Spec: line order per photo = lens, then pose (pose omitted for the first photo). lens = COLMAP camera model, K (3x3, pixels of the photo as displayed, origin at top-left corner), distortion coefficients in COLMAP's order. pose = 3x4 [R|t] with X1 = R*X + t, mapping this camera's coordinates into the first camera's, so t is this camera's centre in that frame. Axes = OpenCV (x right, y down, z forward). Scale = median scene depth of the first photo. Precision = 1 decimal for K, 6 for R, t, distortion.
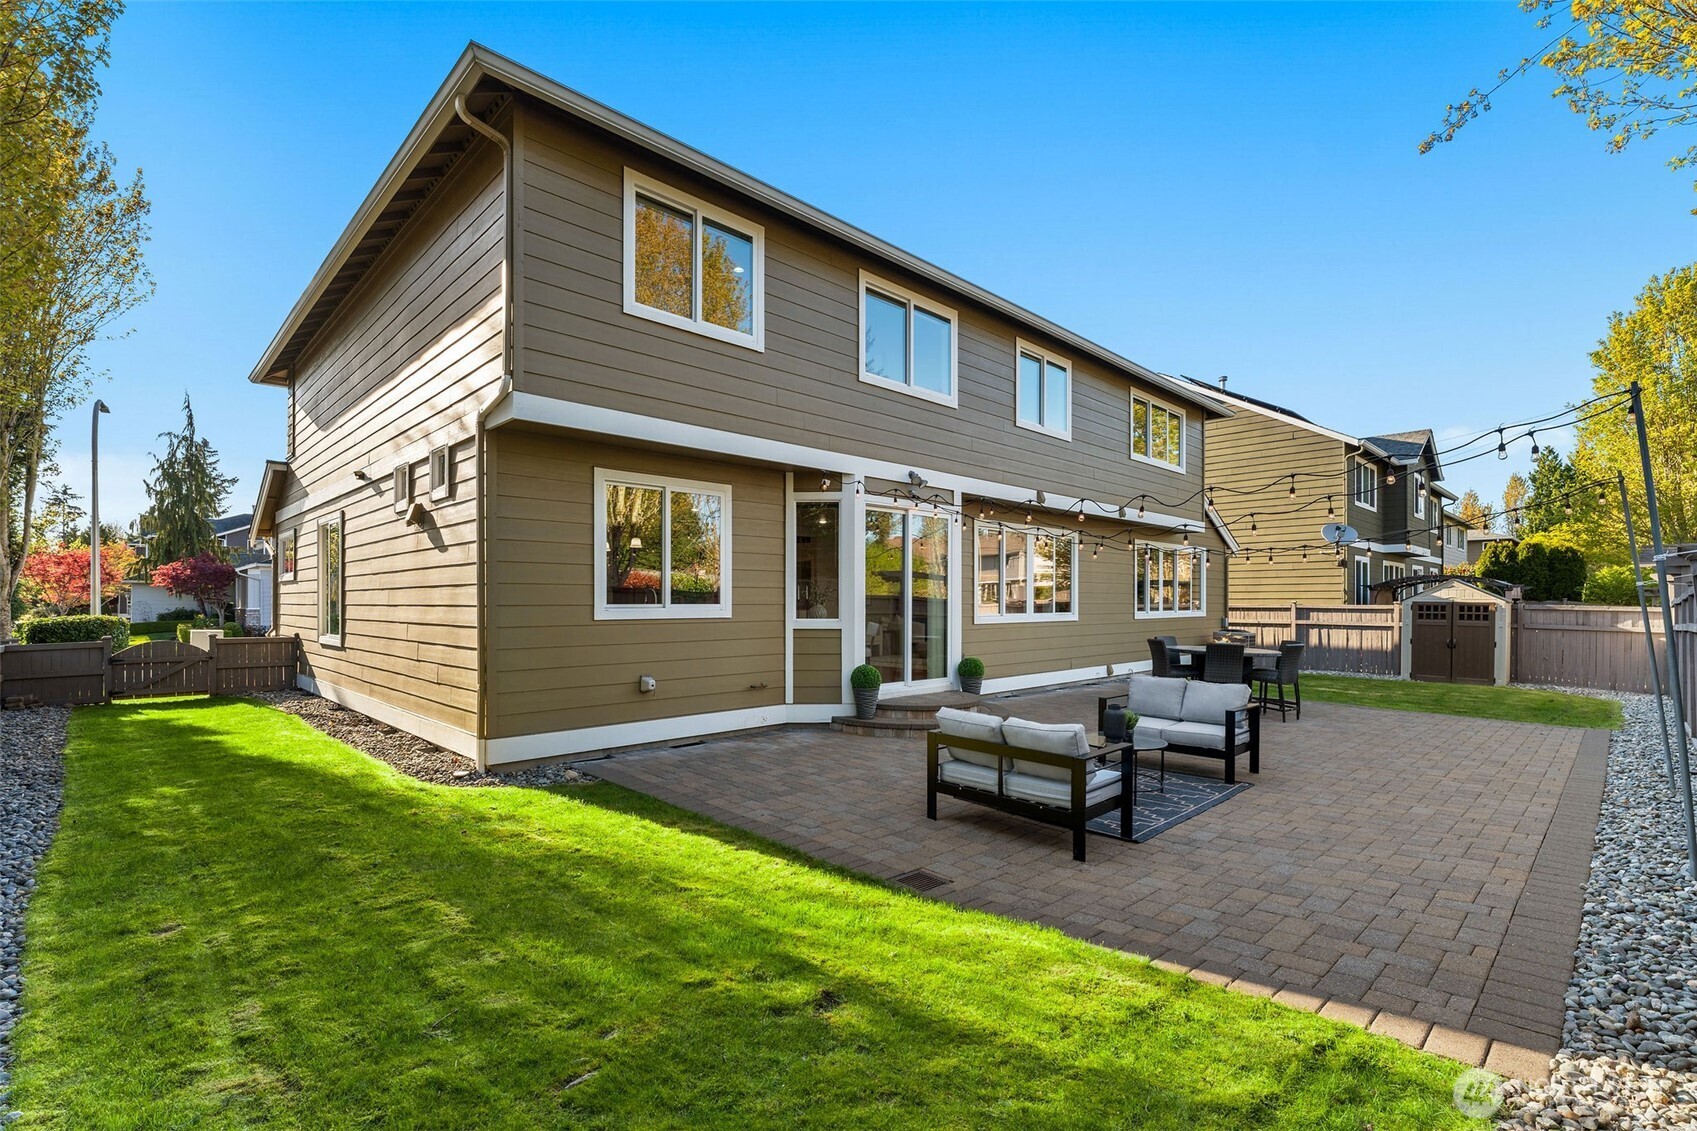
lens RADIAL K [[771.2, 0, 849.1], [0, 771.2, 607.7], [0, 0, 1]] dist [0.000340, 0.000008]
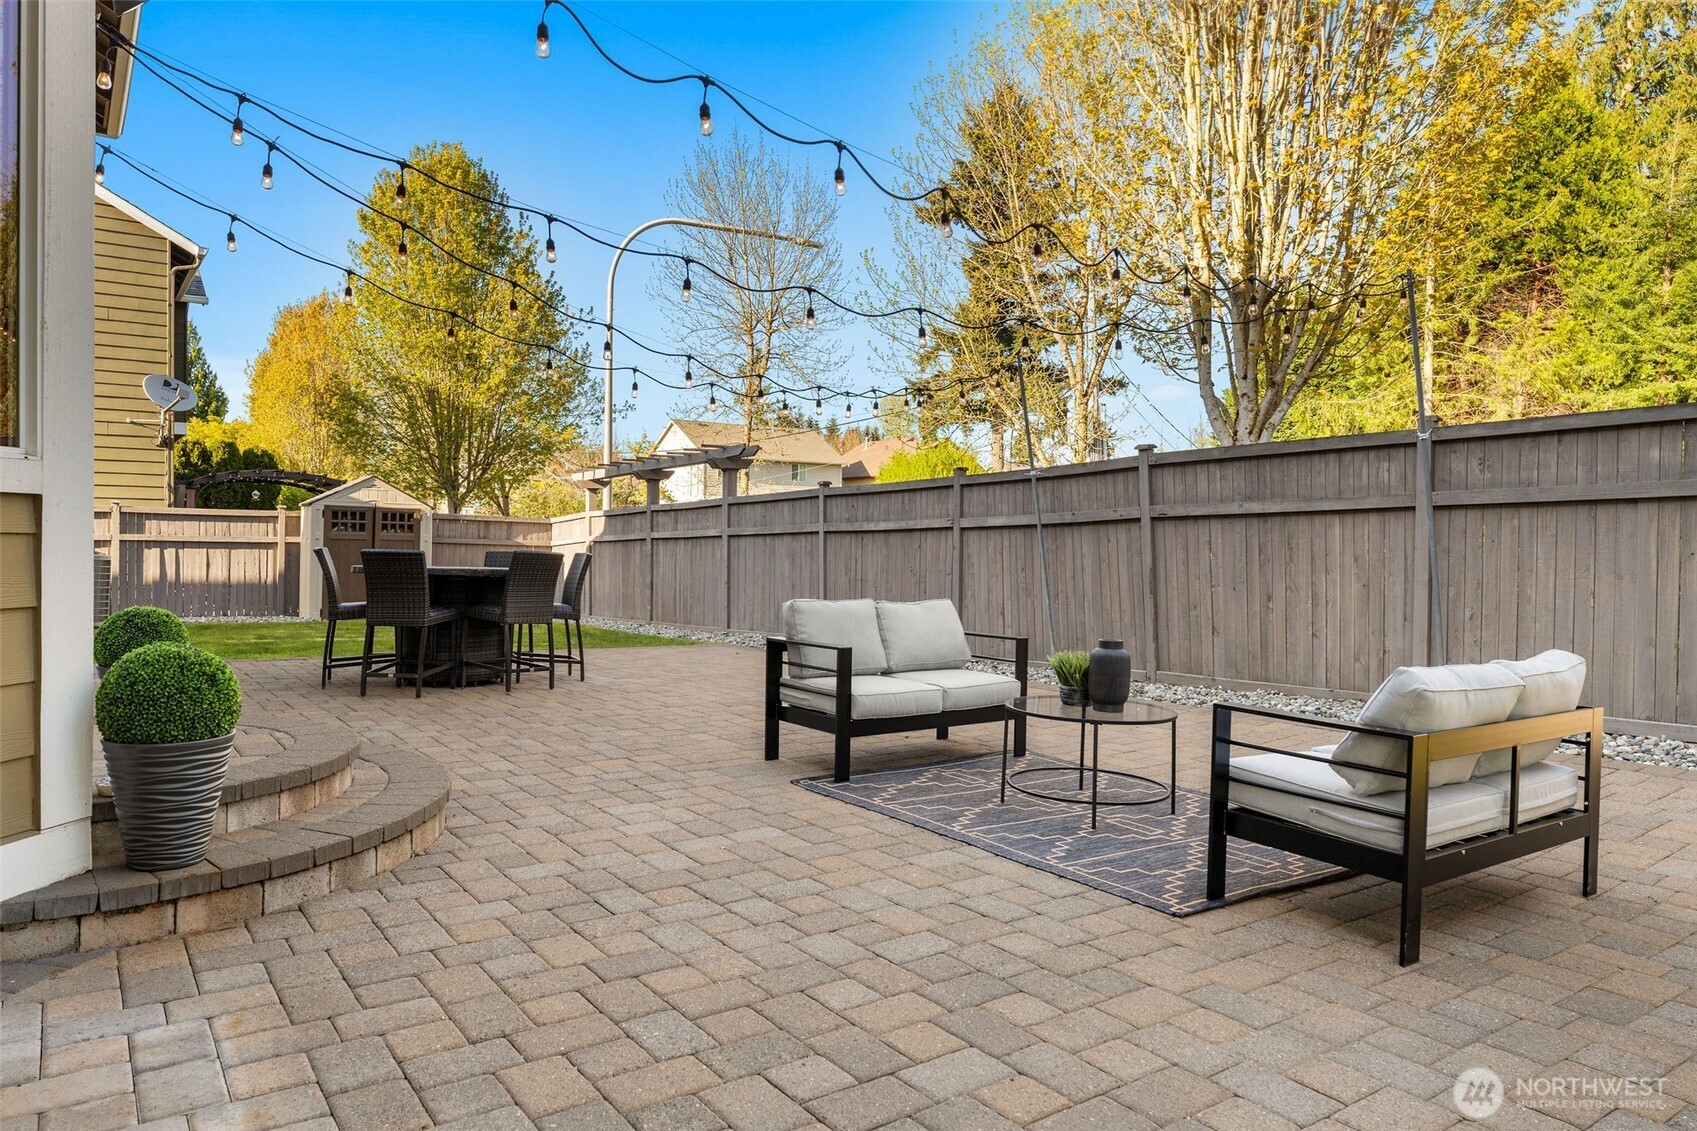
lens RADIAL K [[1096.0, 0, 847.7], [0, 1096.0, 559.9], [0, 0, 1]] dist [-0.010957, -0.001548]
pose [[0.153389, -0.017790, 0.988006, -0.154032], [-0.001811, 0.999831, 0.018284, 0.022407], [-0.988164, -0.004593, 0.153331, 0.397493]]
